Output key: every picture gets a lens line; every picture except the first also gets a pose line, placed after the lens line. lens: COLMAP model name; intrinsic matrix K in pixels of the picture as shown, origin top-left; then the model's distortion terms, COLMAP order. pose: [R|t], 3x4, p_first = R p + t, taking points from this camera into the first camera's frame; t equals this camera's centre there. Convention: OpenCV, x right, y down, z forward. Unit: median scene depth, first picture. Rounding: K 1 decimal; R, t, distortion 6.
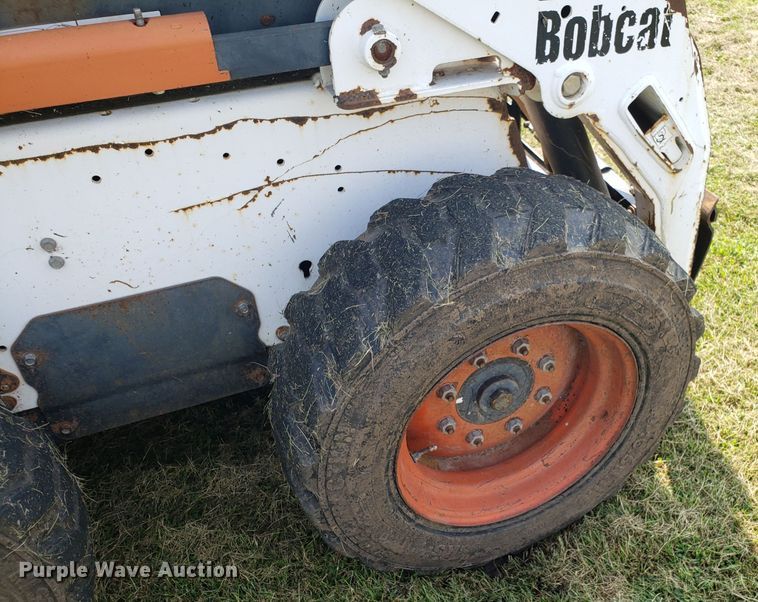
lens RADIAL K [[761.3, 0, 469.9], [0, 761.3, 349.8], [0, 0, 1]] dist [-0.001157, 0.001895]
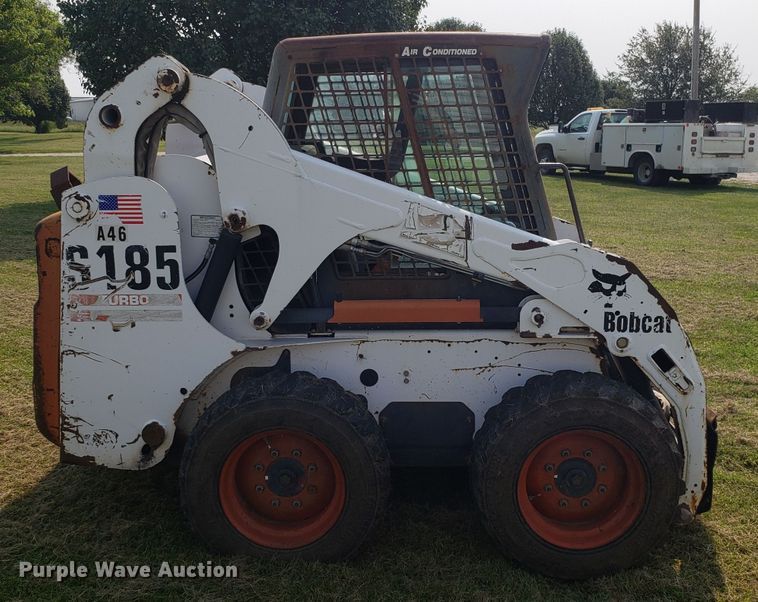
lens RADIAL K [[809.2, 0, 402.9], [0, 809.2, 287.9], [0, 0, 1]] dist [0.055616, -0.023606]
pose [[0.913423, 0.069206, -0.401085, 0.522598], [-0.253578, 0.867576, -0.427797, 0.769351], [0.318365, 0.492466, 0.810013, -1.365226]]
